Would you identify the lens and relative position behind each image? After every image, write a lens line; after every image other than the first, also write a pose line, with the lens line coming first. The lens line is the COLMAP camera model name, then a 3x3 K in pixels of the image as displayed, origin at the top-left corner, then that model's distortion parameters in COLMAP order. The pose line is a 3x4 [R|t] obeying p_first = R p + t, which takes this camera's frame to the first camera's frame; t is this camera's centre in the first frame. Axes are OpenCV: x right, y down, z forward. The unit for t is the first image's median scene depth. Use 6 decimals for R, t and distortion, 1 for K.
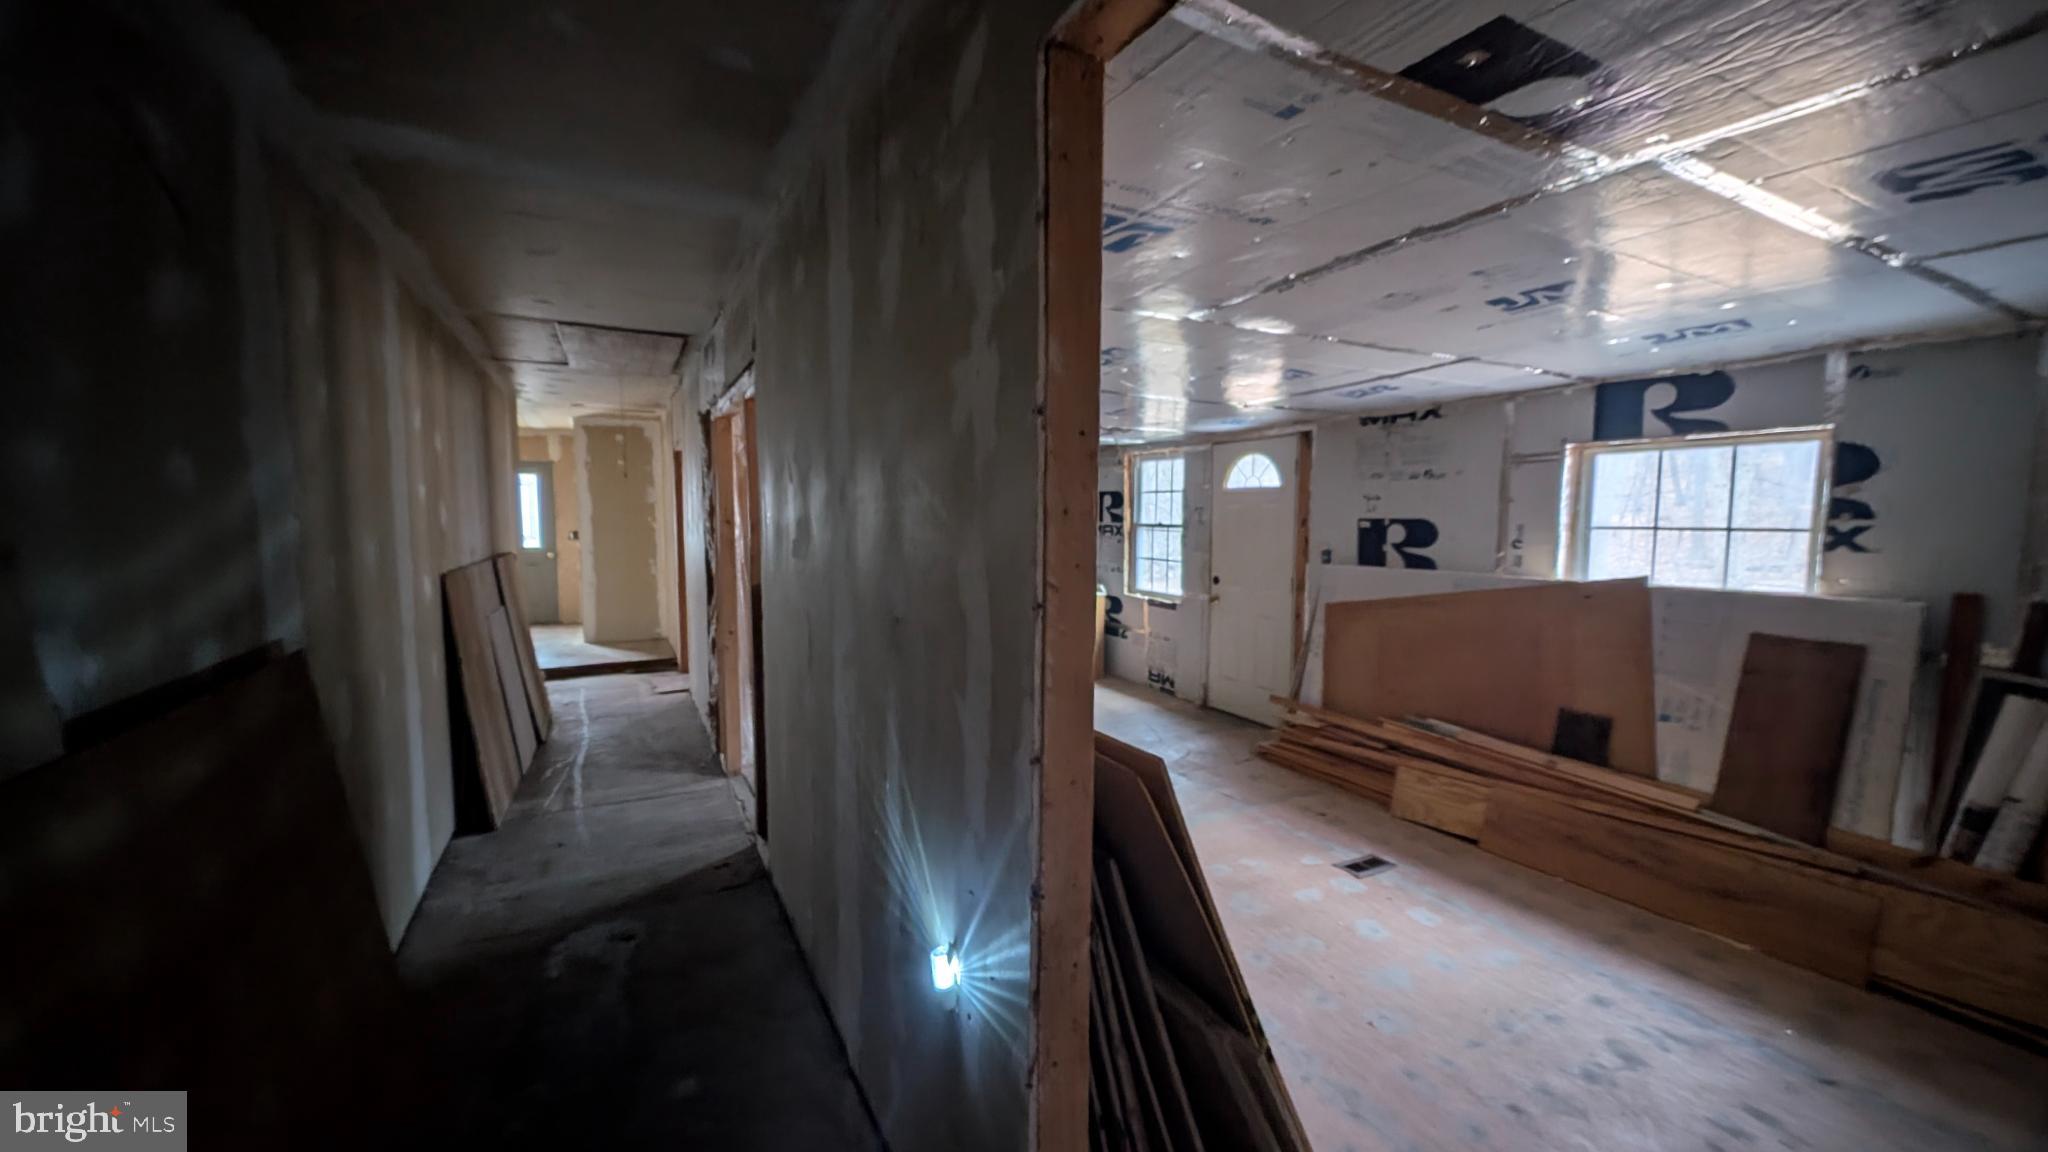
lens RADIAL K [[758.6, 0, 1013.7], [0, 758.6, 578.2], [0, 0, 1]] dist [0.013697, -0.008758]
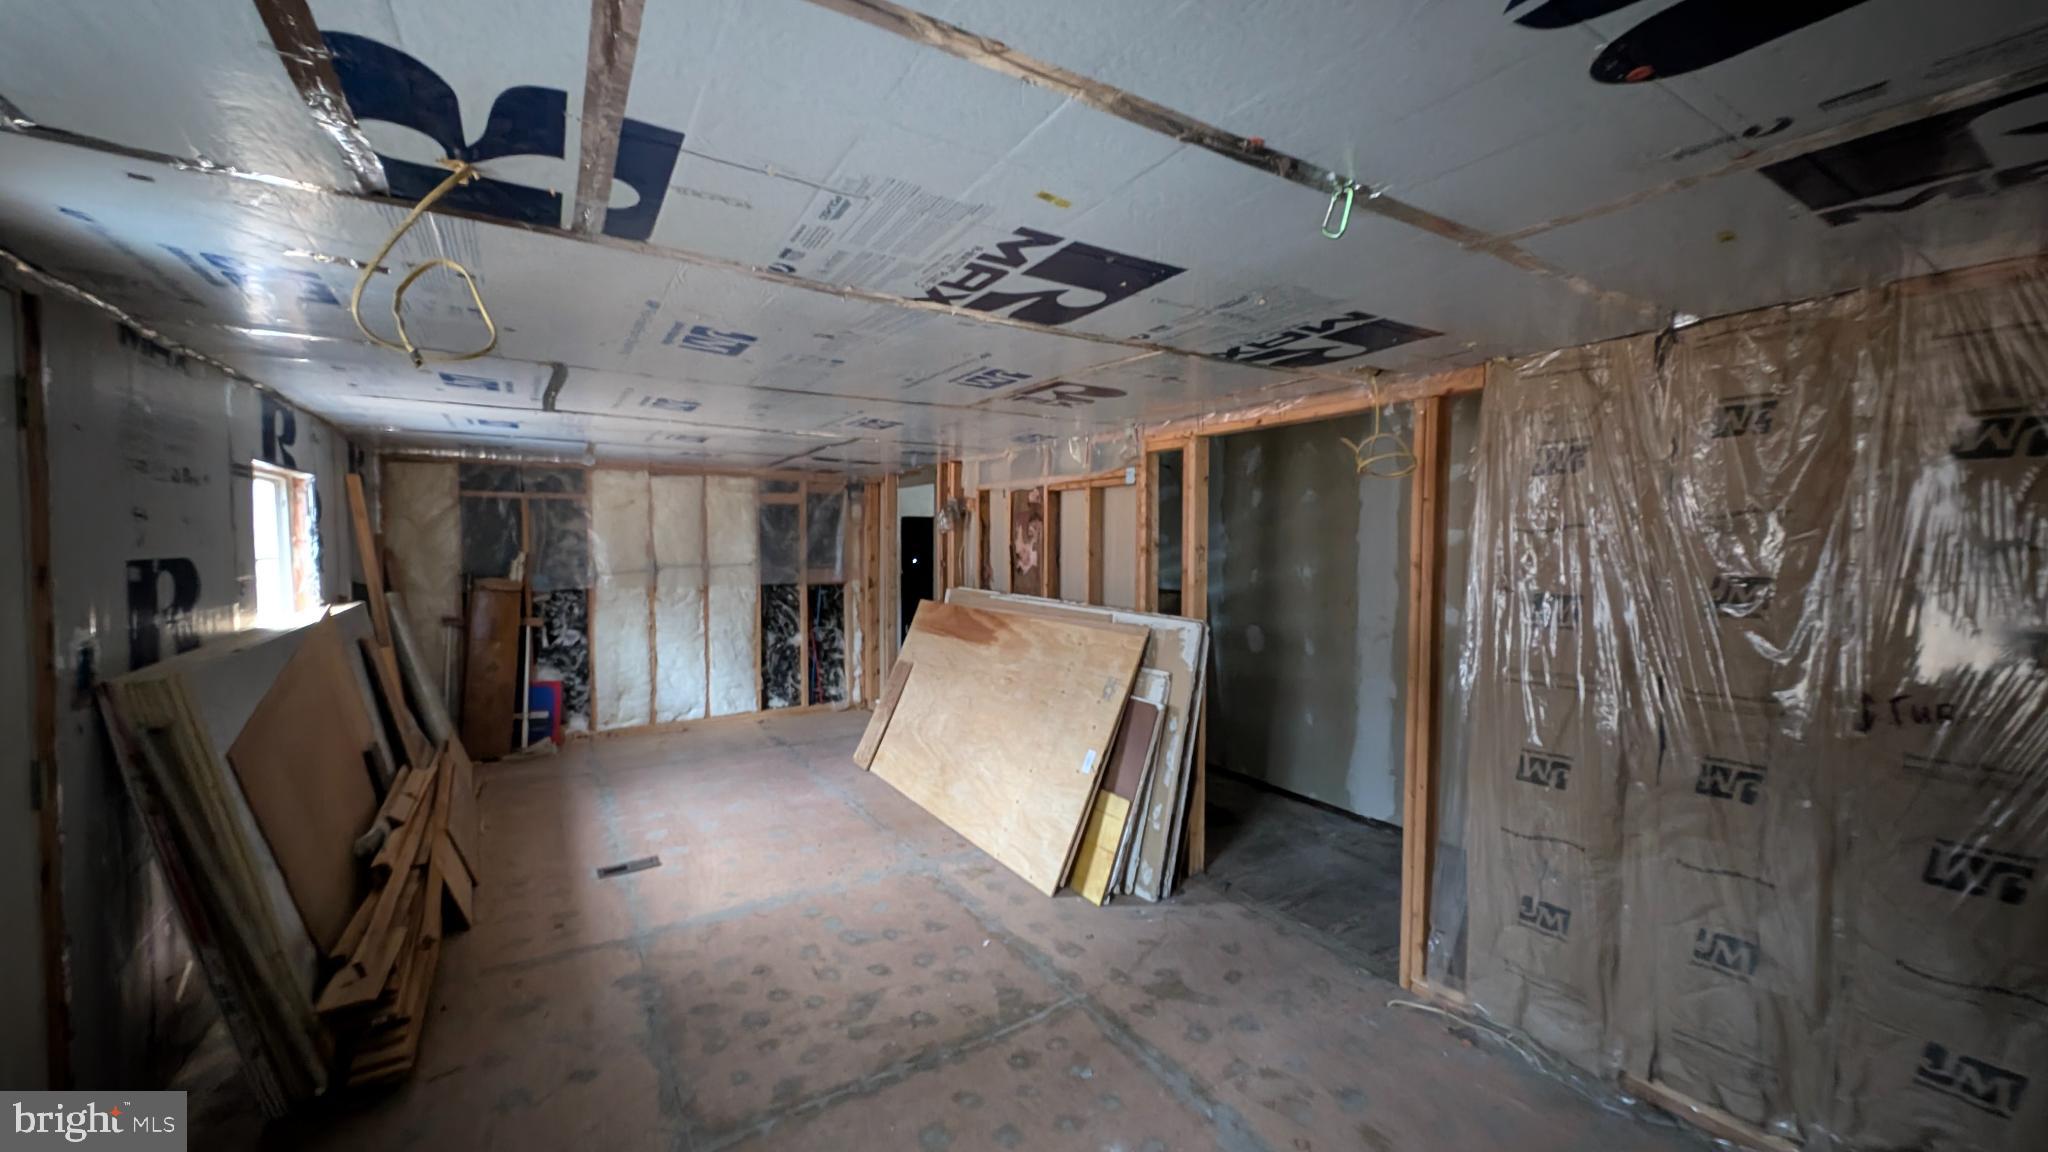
lens RADIAL K [[758.6, 0, 1013.7], [0, 758.6, 578.2], [0, 0, 1]] dist [0.013697, -0.008758]
pose [[-0.997370, -0.002104, -0.072441, -0.008844], [-0.011729, 0.991086, 0.132708, -0.175666], [0.071517, 0.133209, -0.988504, 1.952221]]
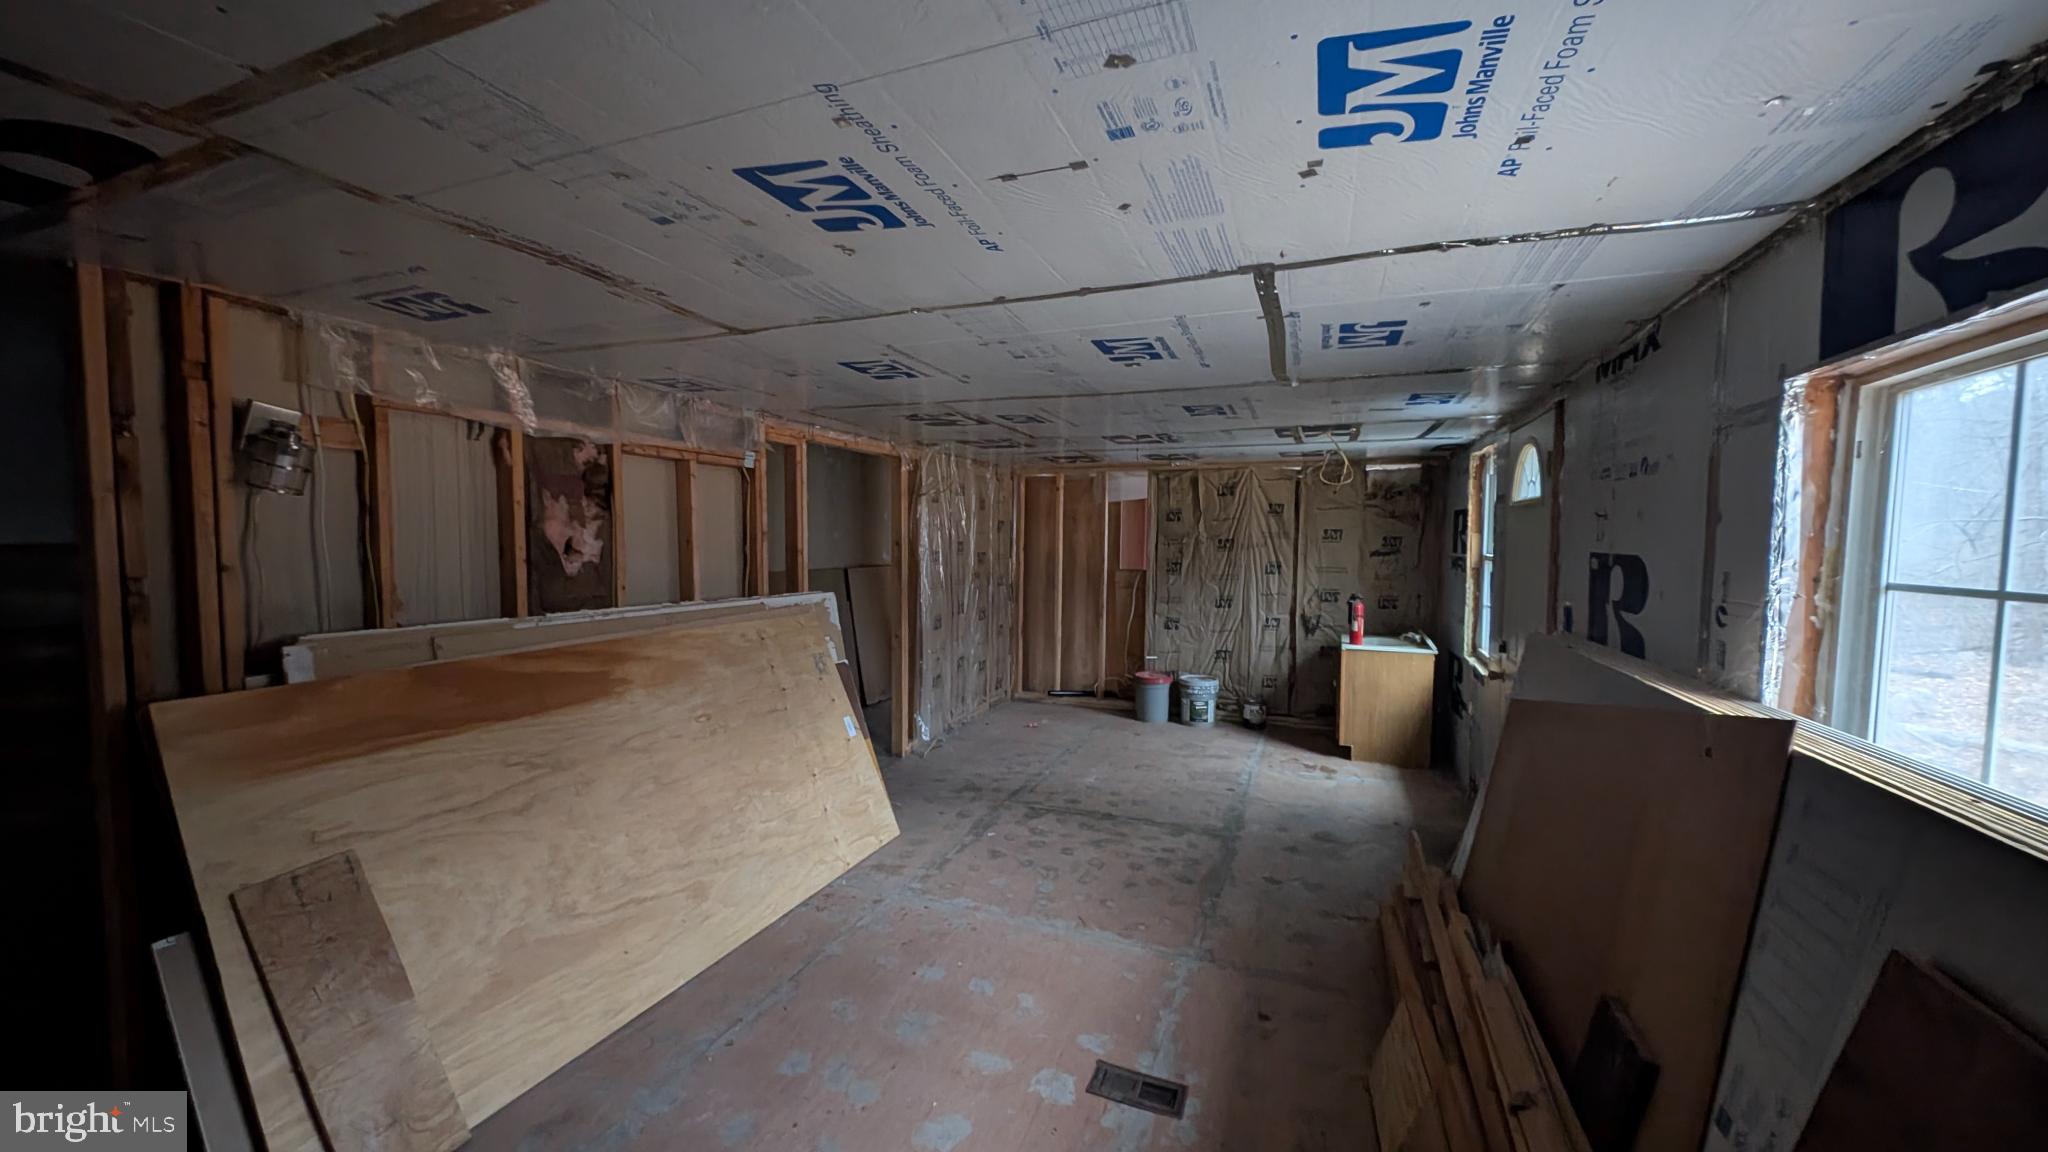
lens RADIAL K [[763.5, 0, 1013.3], [0, 763.5, 576.4], [0, 0, 1]] dist [0.015709, -0.007496]
pose [[0.641776, 0.048186, -0.765377, 0.818704], [-0.074289, 0.997237, 0.000491, -0.042286], [0.763286, 0.056543, 0.643582, 0.453592]]
